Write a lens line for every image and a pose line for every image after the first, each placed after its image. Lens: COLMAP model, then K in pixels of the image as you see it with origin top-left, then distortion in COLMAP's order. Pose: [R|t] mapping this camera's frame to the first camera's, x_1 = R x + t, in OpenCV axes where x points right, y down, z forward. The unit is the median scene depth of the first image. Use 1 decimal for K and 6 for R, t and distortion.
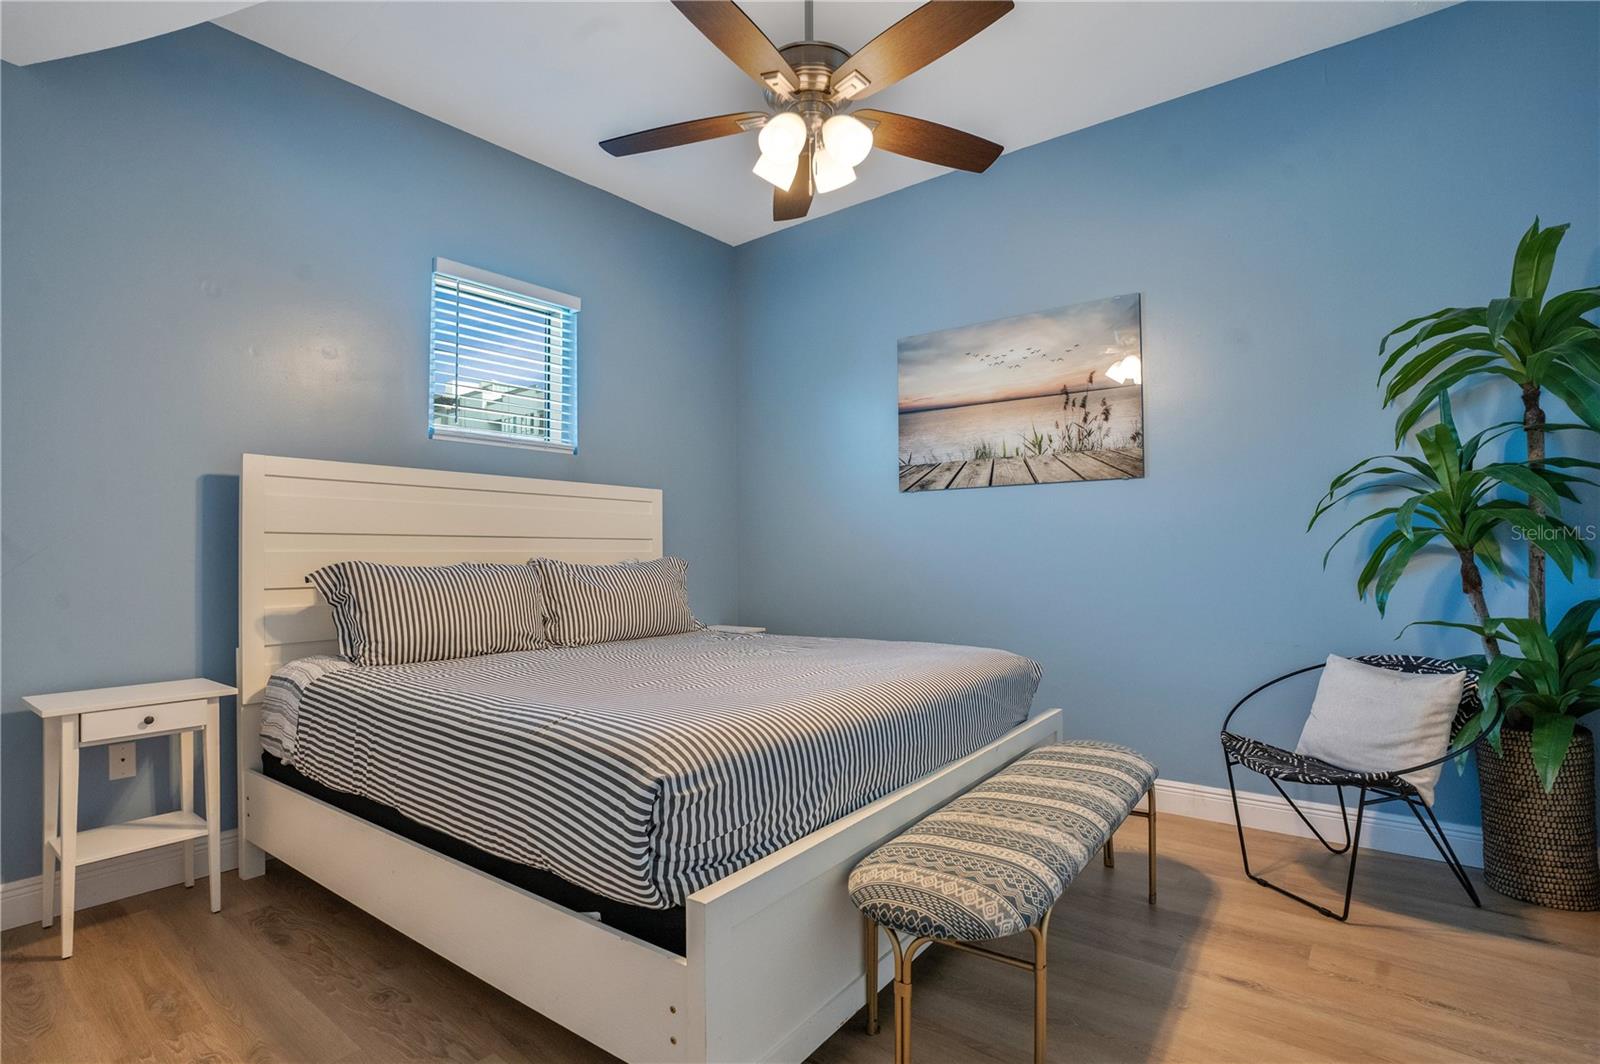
lens RADIAL K [[758.8, 0, 798.8], [0, 758.8, 528.0], [0, 0, 1]] dist [-0.046705, 0.002473]
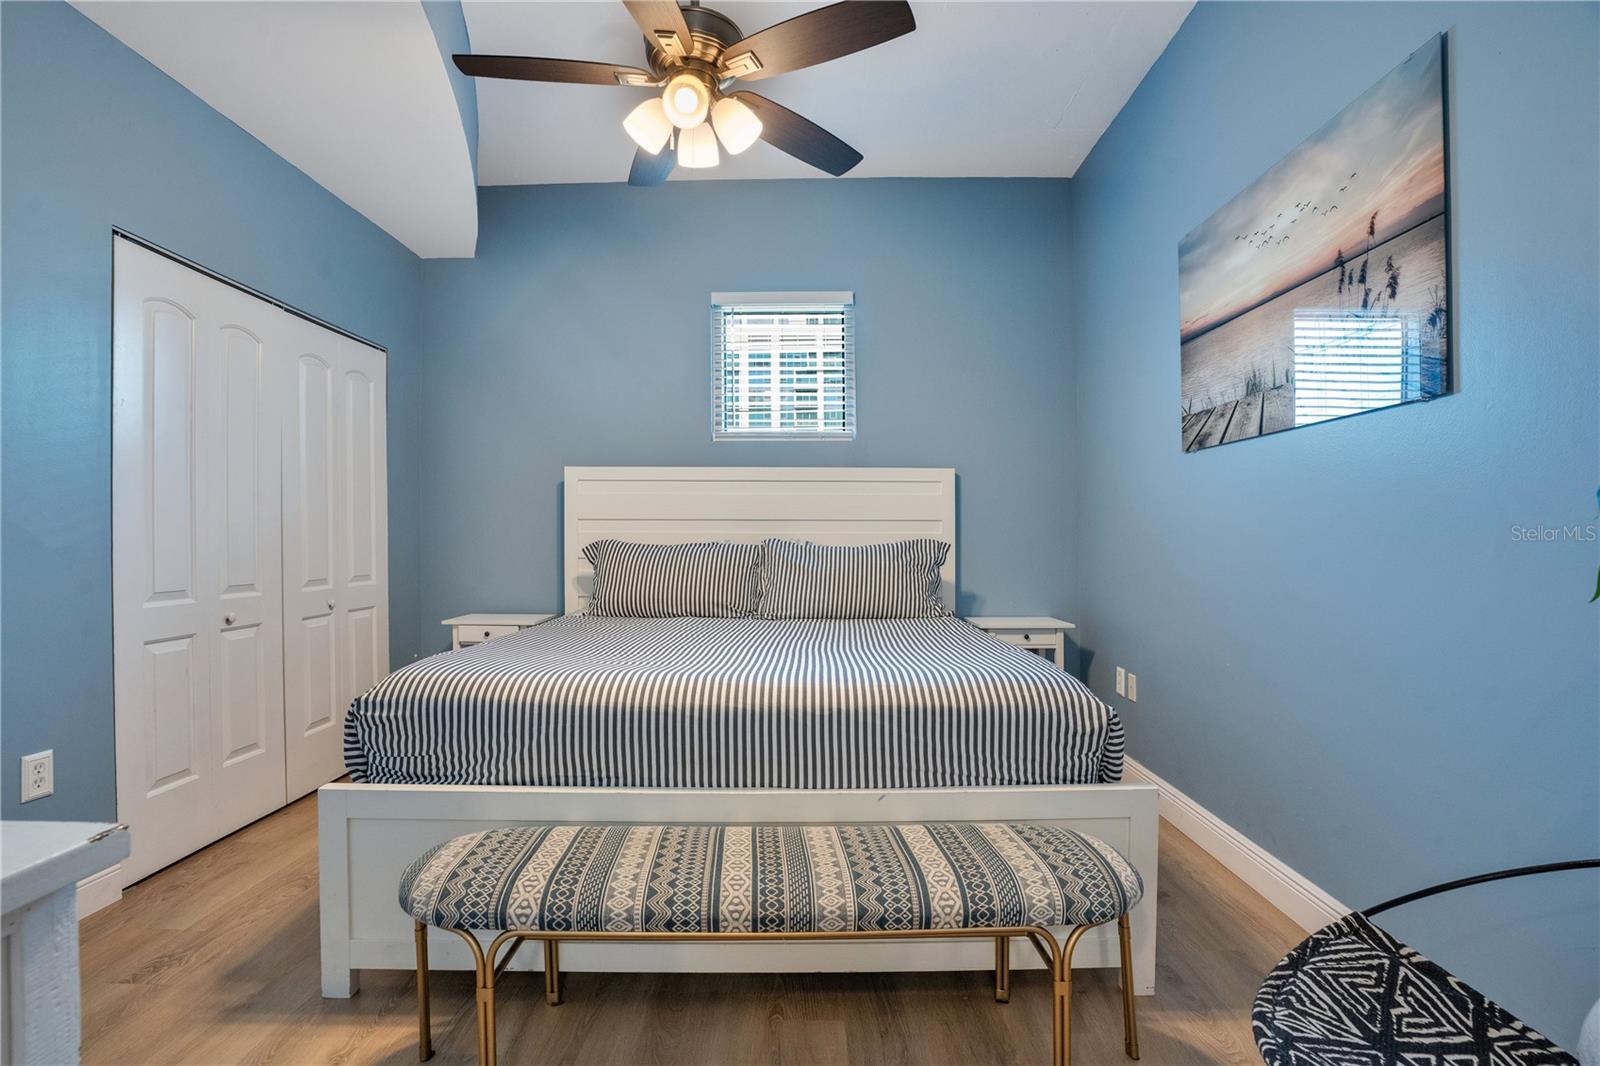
lens RADIAL K [[736.6, 0, 792.2], [0, 736.6, 522.6], [0, 0, 1]] dist [-0.013661, 0.000354]
pose [[0.656701, -0.004922, -0.754135, 0.456778], [0.018673, 0.999778, 0.009735, 0.005571], [0.753919, -0.020475, 0.656648, 0.284415]]
